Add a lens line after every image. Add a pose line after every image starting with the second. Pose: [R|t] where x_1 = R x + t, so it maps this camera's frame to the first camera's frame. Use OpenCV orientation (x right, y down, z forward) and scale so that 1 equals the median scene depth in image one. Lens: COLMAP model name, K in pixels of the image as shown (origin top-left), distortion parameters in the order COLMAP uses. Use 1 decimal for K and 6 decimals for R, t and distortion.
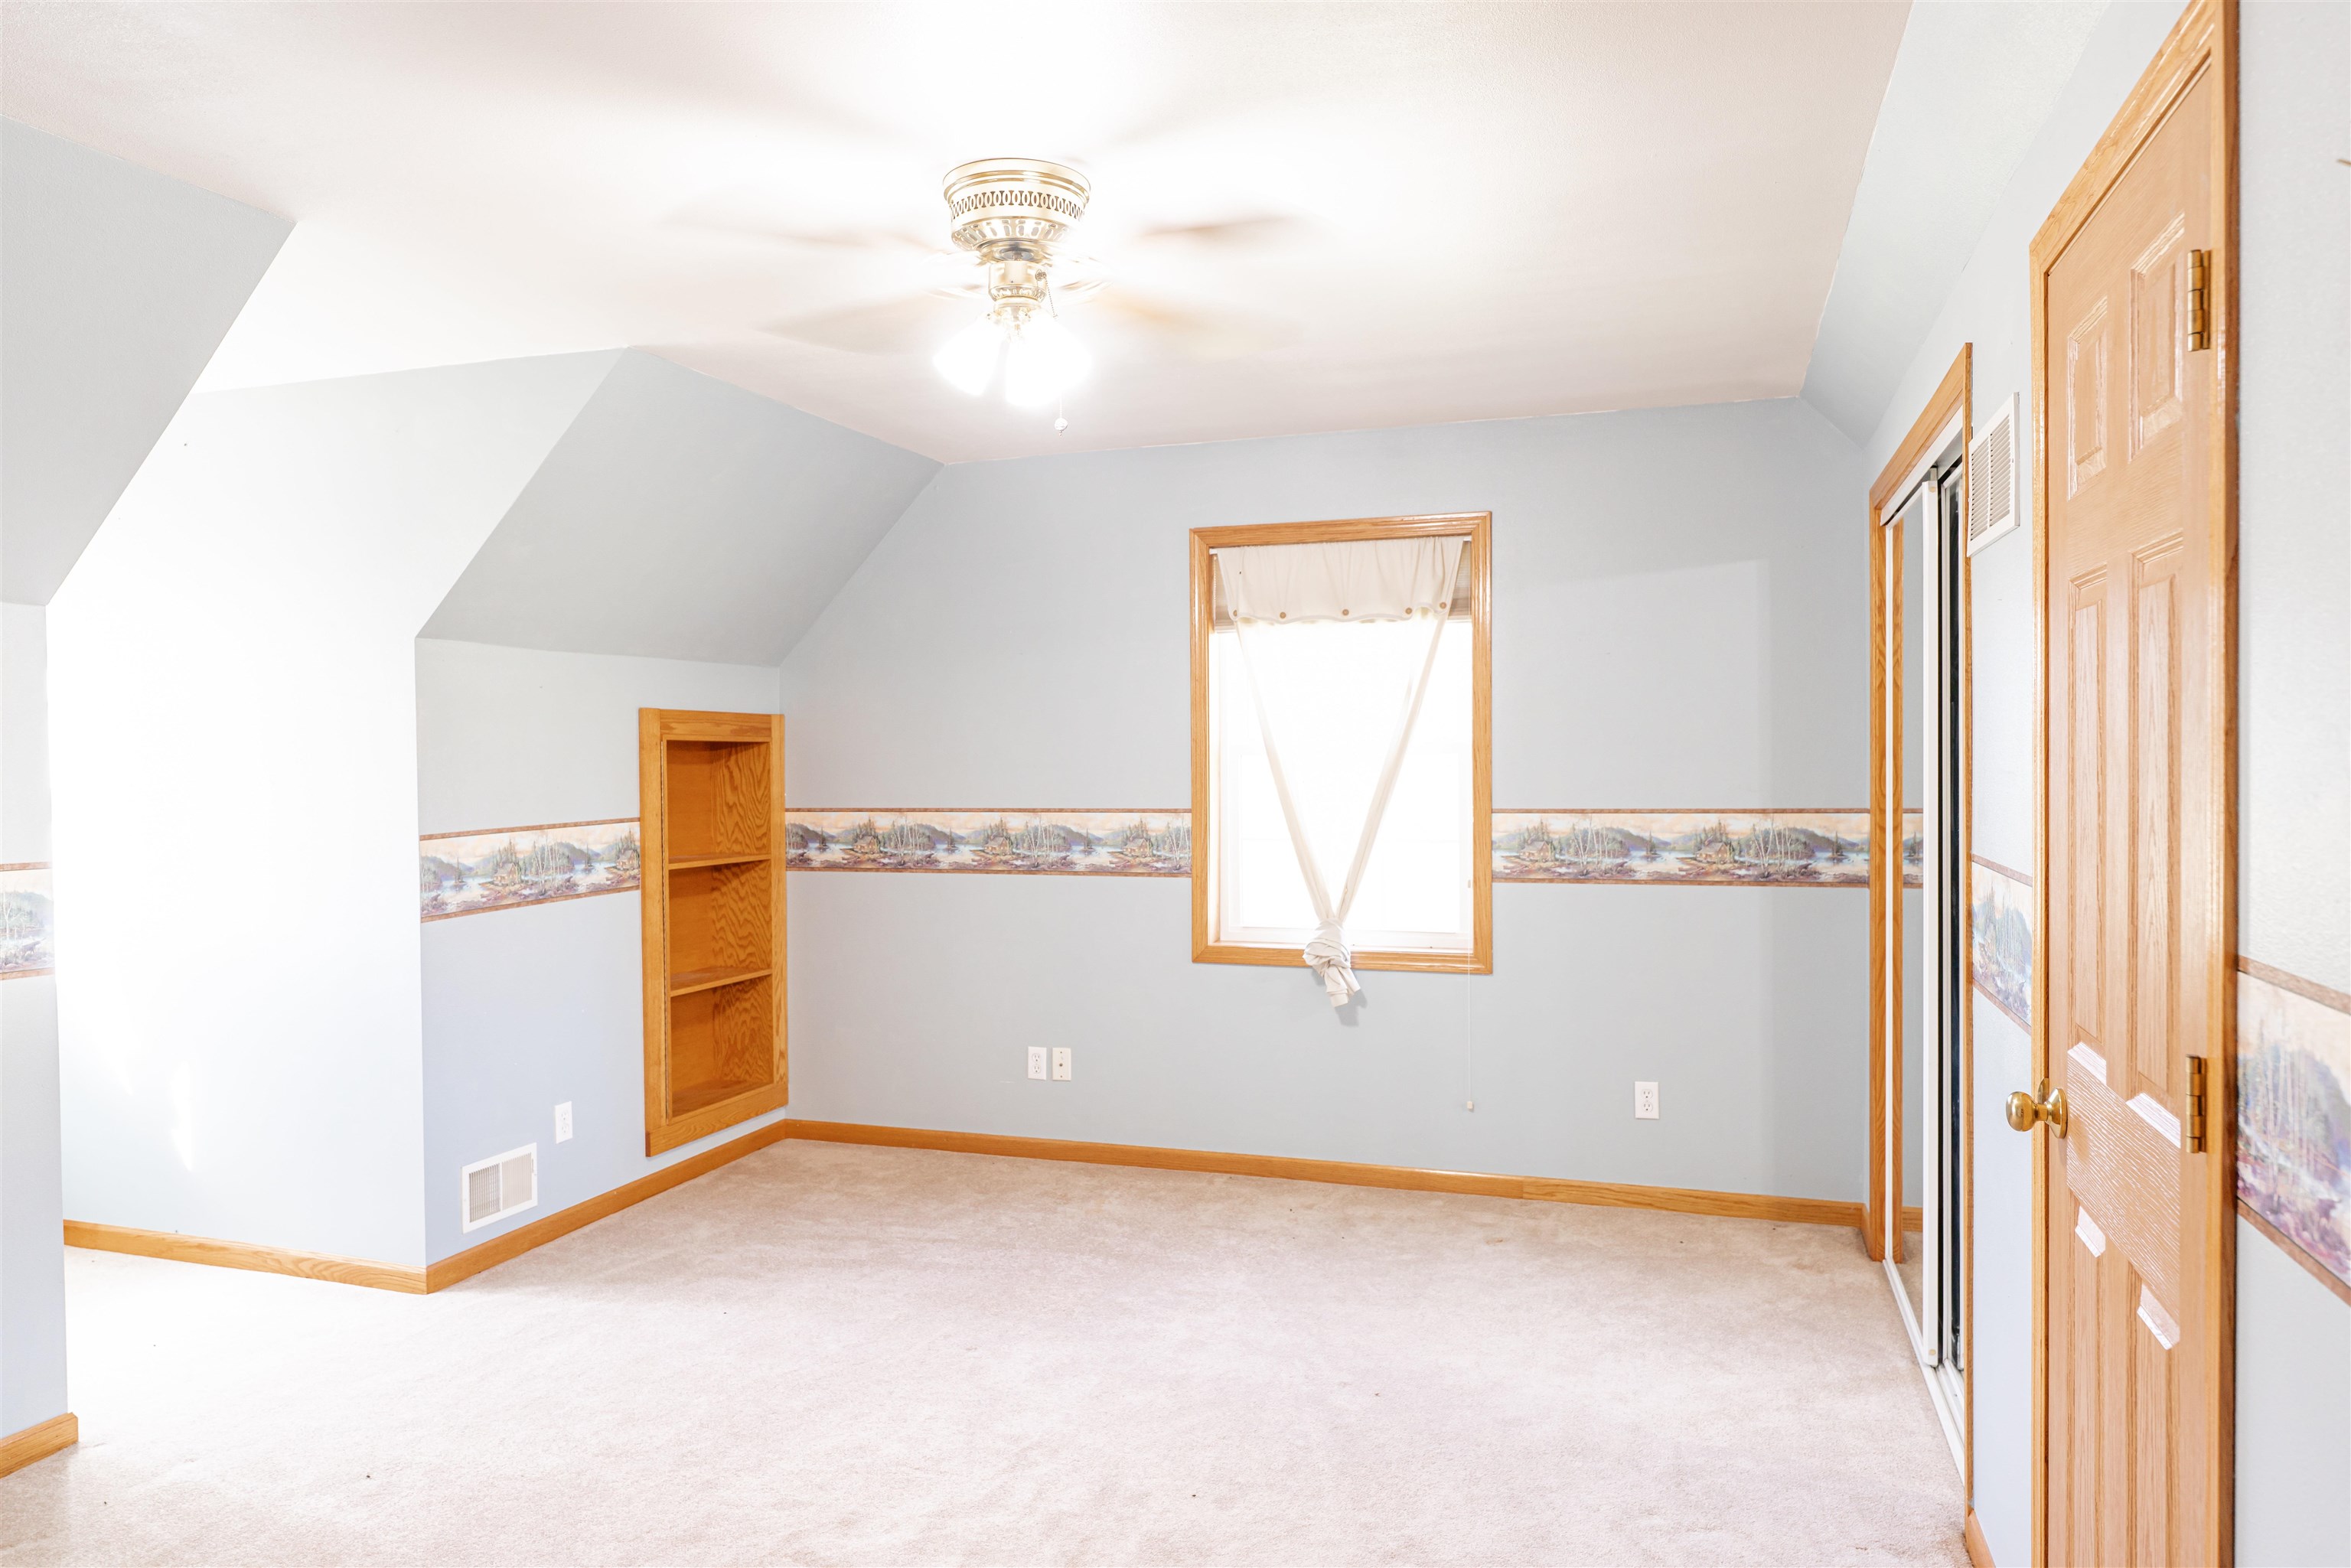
lens RADIAL K [[1543.7, 0, 1087.9], [0, 1543.7, 784.3], [0, 0, 1]] dist [0.000361, 0.001484]
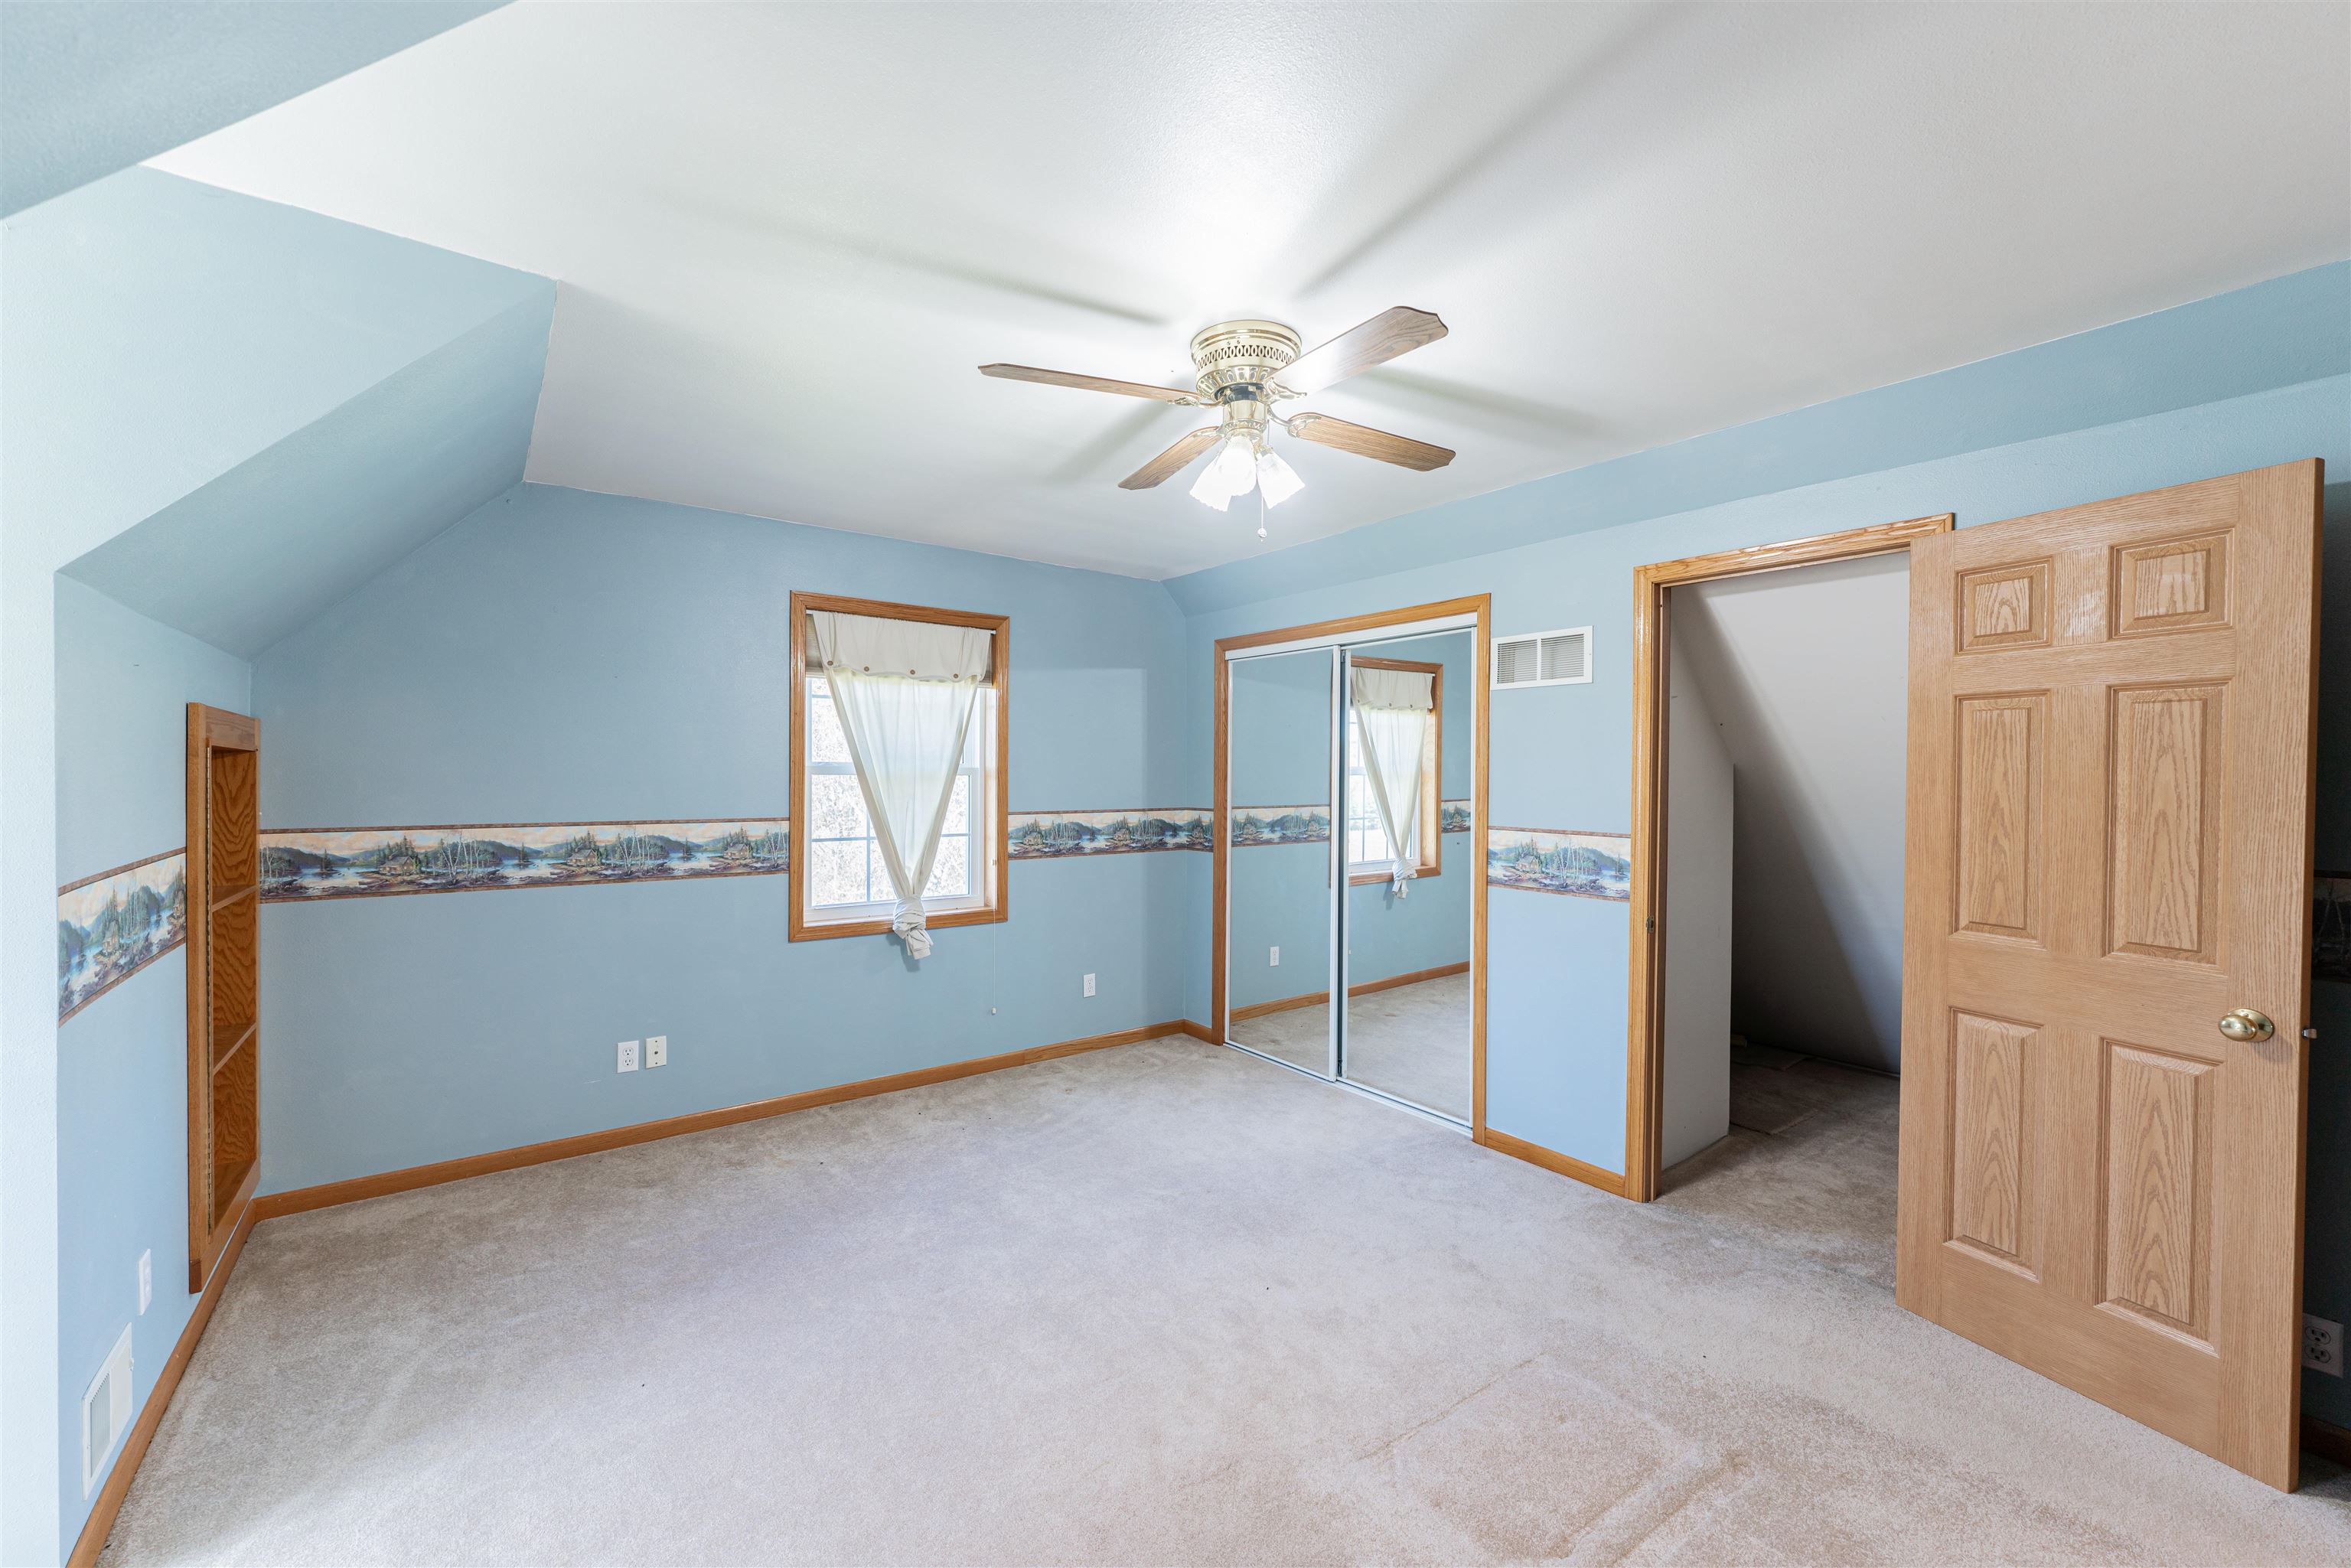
lens RADIAL K [[929.2, 0, 1186.3], [0, 929.2, 790.3], [0, 0, 1]] dist [-0.002139, 0.000222]
pose [[0.551015, 0.002163, 0.834493, -0.402000], [0.012346, 0.999866, -0.010743, 0.006459], [-0.834404, 0.016222, 0.550914, 0.346982]]
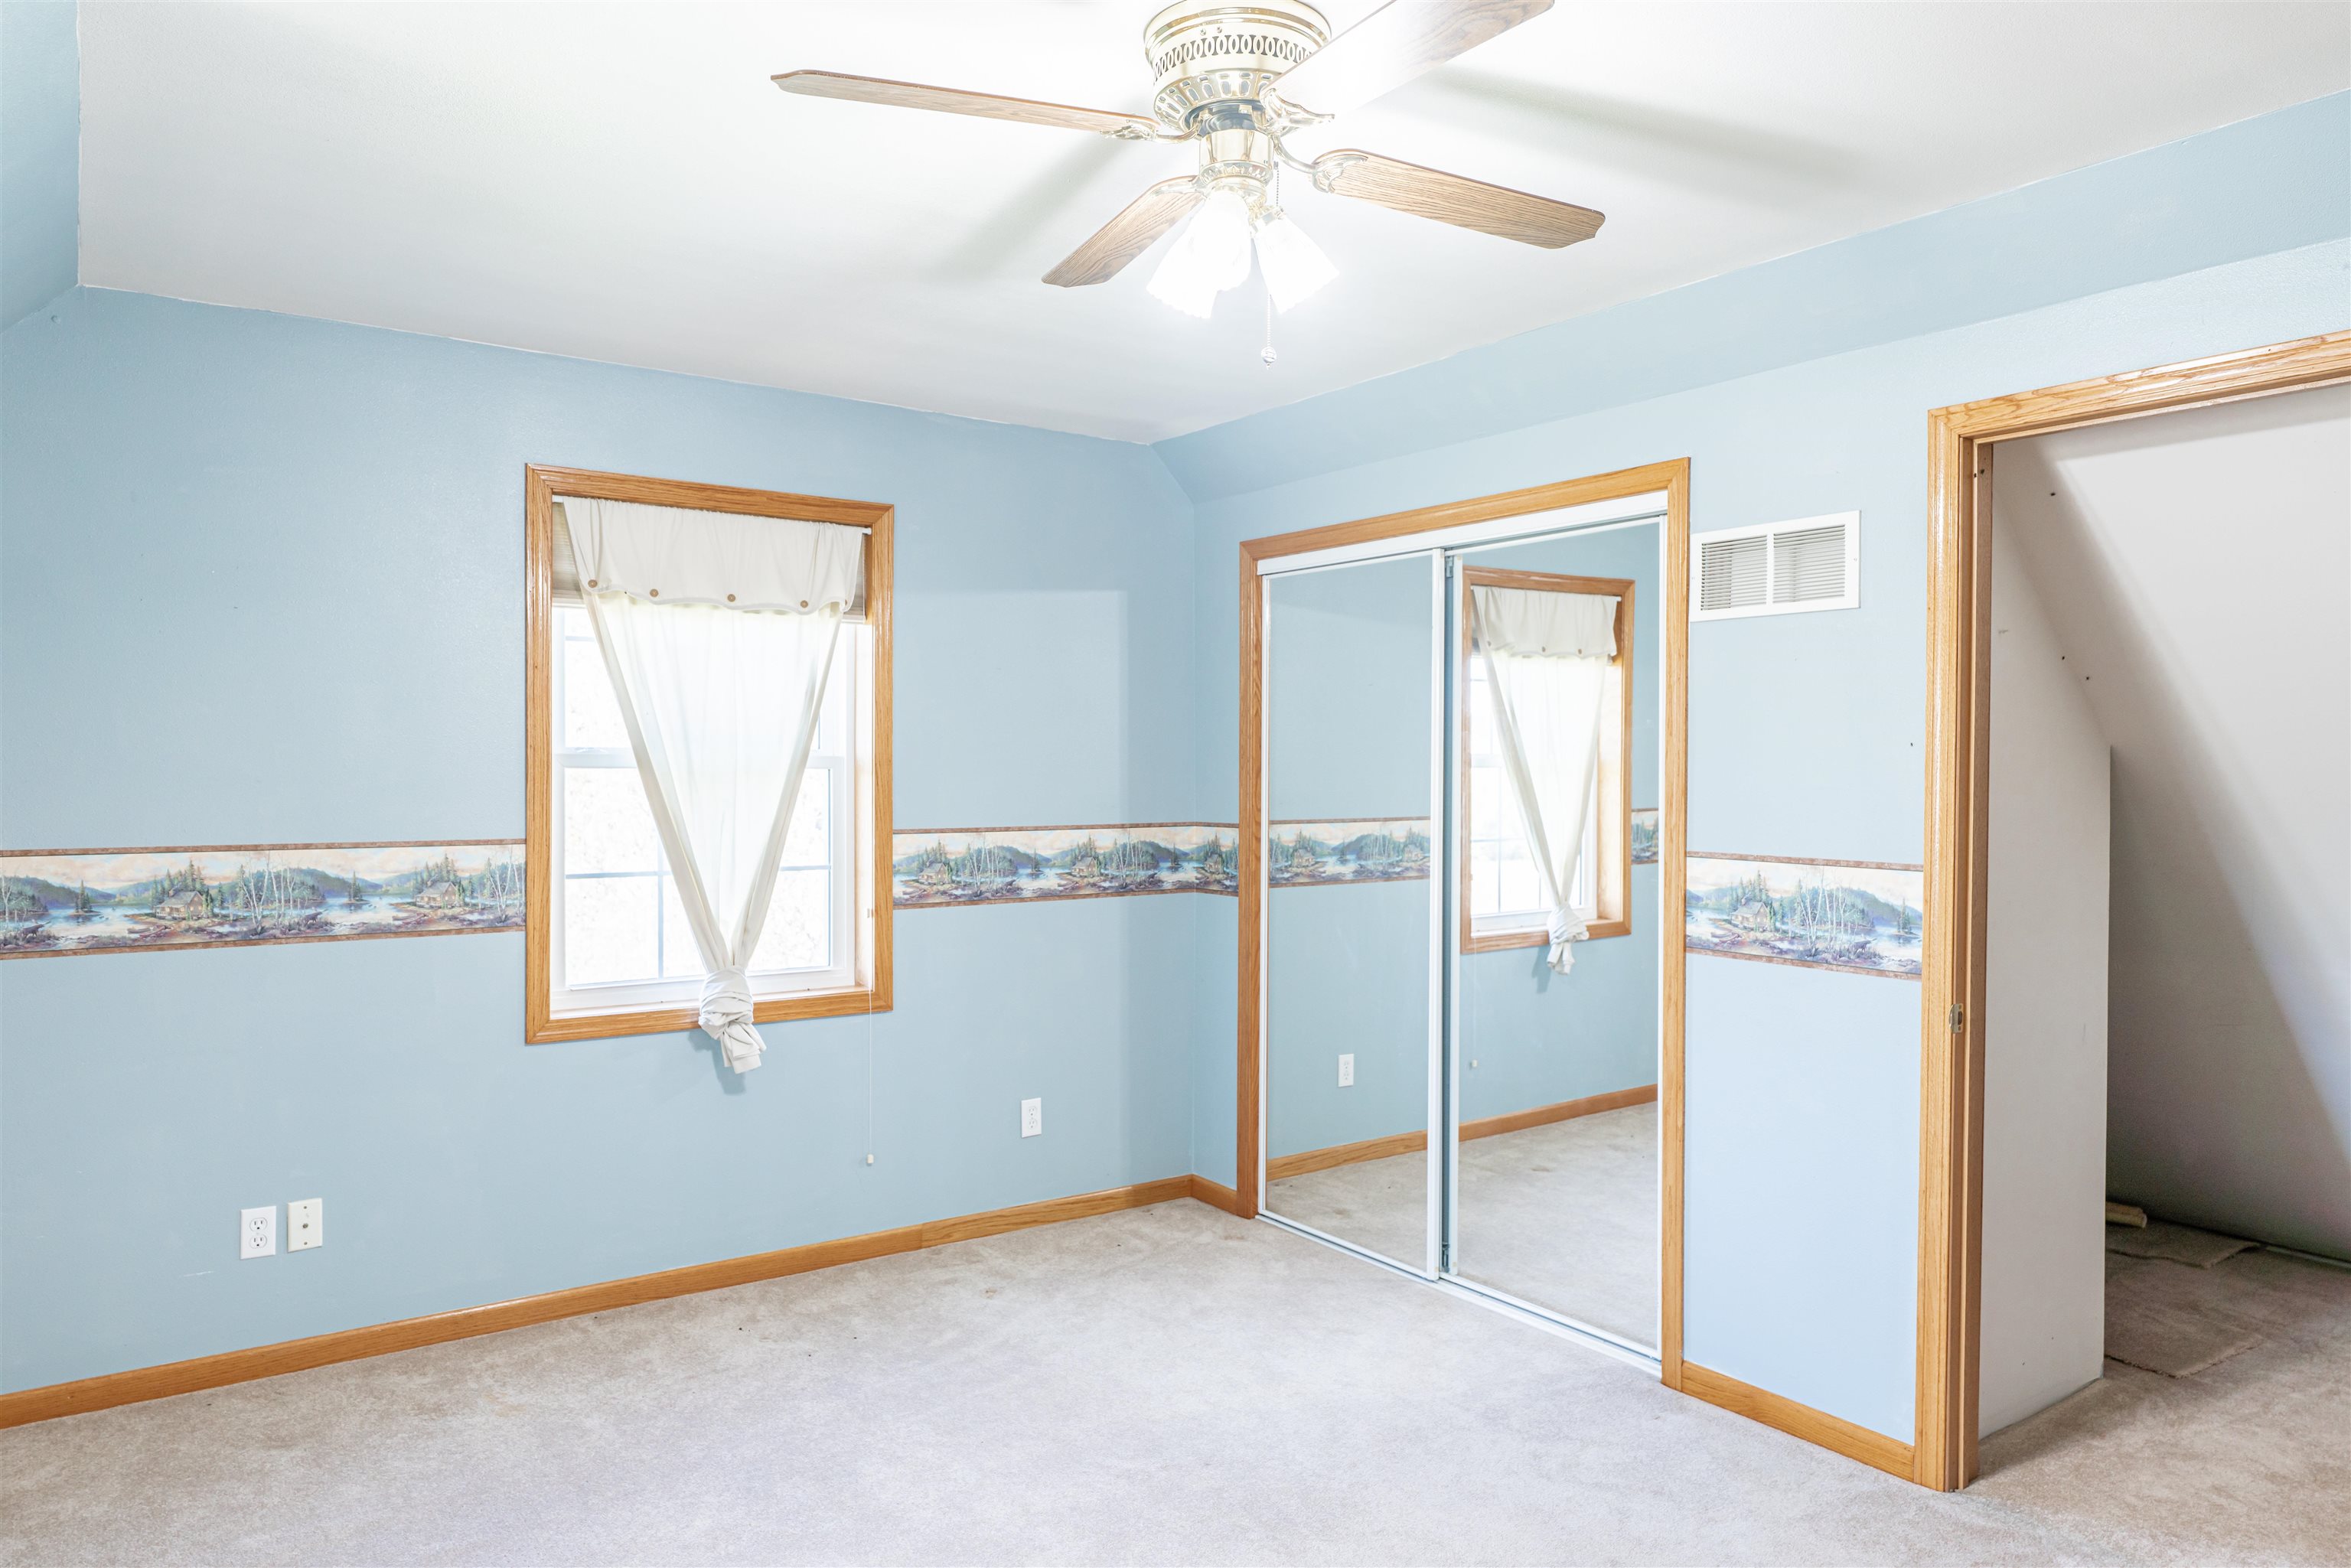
lens RADIAL K [[1536.4, 0, 1191.5], [0, 1536.4, 804.0], [0, 0, 1]] dist [0.006070, -0.001805]
pose [[0.575189, -0.003708, 0.818012, -0.379180], [0.013954, 0.999889, -0.005280, 0.007960], [-0.817902, 0.014452, 0.575176, 0.328499]]
